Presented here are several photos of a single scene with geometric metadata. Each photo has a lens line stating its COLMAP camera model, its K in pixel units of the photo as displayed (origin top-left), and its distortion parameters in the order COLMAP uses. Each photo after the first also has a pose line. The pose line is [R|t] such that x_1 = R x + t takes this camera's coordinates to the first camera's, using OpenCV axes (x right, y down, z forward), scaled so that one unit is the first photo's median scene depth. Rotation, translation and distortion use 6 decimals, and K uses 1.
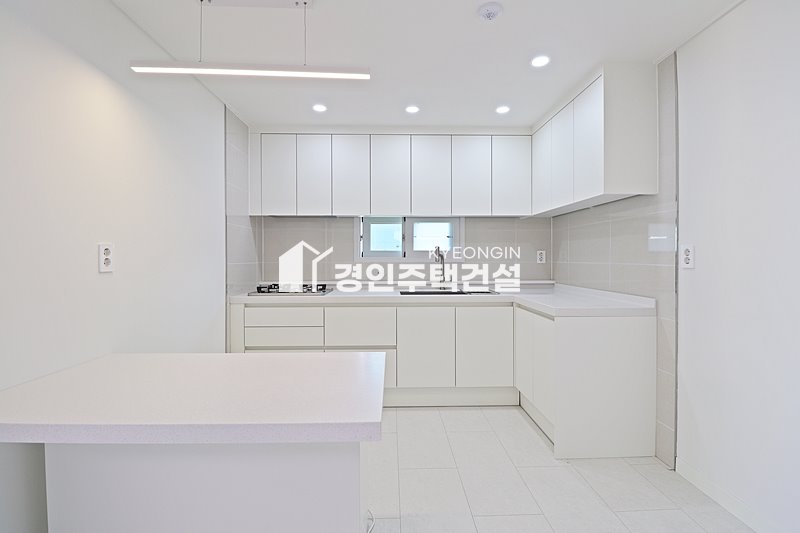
lens RADIAL K [[368.8, 0, 398.7], [0, 368.8, 263.4], [0, 0, 1]] dist [-0.018152, -0.006029]
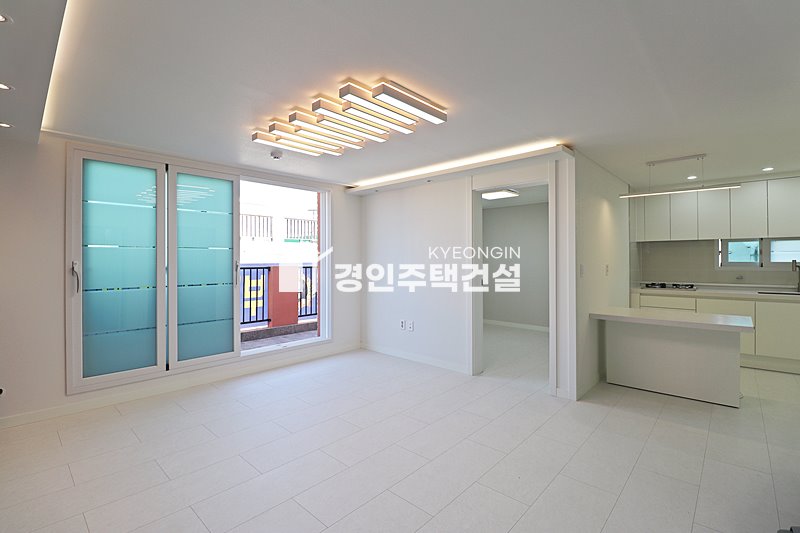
lens RADIAL K [[368.8, 0, 400.8], [0, 368.8, 262.9], [0, 0, 1]] dist [-0.018152, -0.006029]
pose [[0.715792, 0.002398, -0.698309, -0.011702], [-0.007183, 0.999966, -0.003928, -0.019197], [0.698276, 0.007828, 0.715785, -0.959154]]
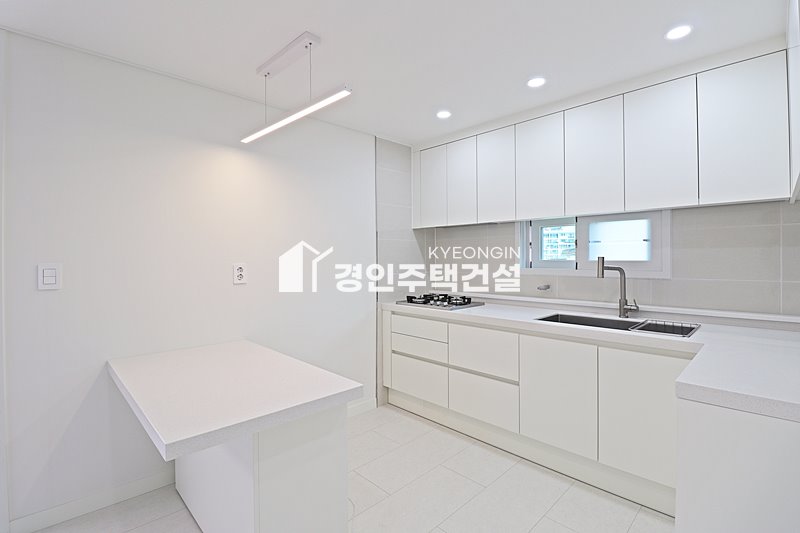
lens RADIAL K [[368.8, 0, 400.2], [0, 368.8, 259.0], [0, 0, 1]] dist [-0.018152, -0.006029]
pose [[0.681829, -0.001302, -0.731510, 0.359407], [-0.005292, 0.999963, -0.006712, -0.034076], [0.731492, 0.008448, 0.681798, 0.233369]]
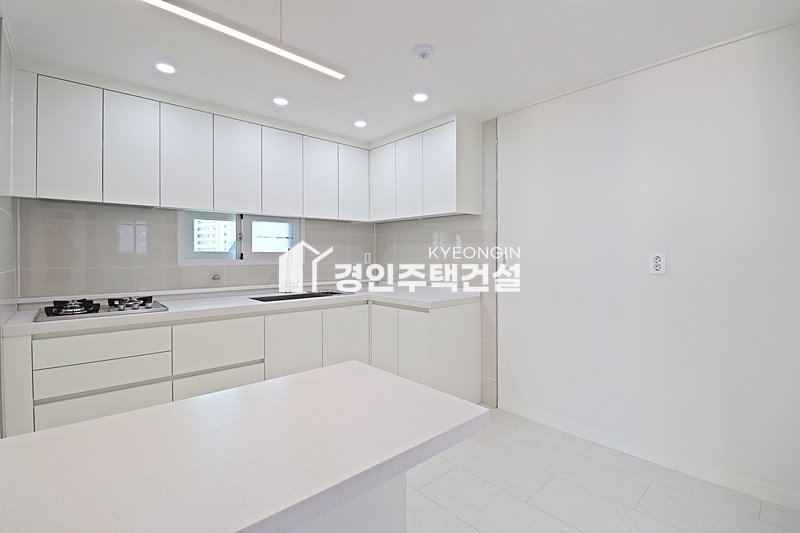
lens RADIAL K [[368.8, 0, 404.4], [0, 368.8, 259.6], [0, 0, 1]] dist [-0.018152, -0.006029]
pose [[0.754158, -0.007036, 0.656655, -0.299549], [0.009579, 0.999954, -0.000287, -0.013559], [-0.656623, 0.006506, 0.754191, 0.085207]]
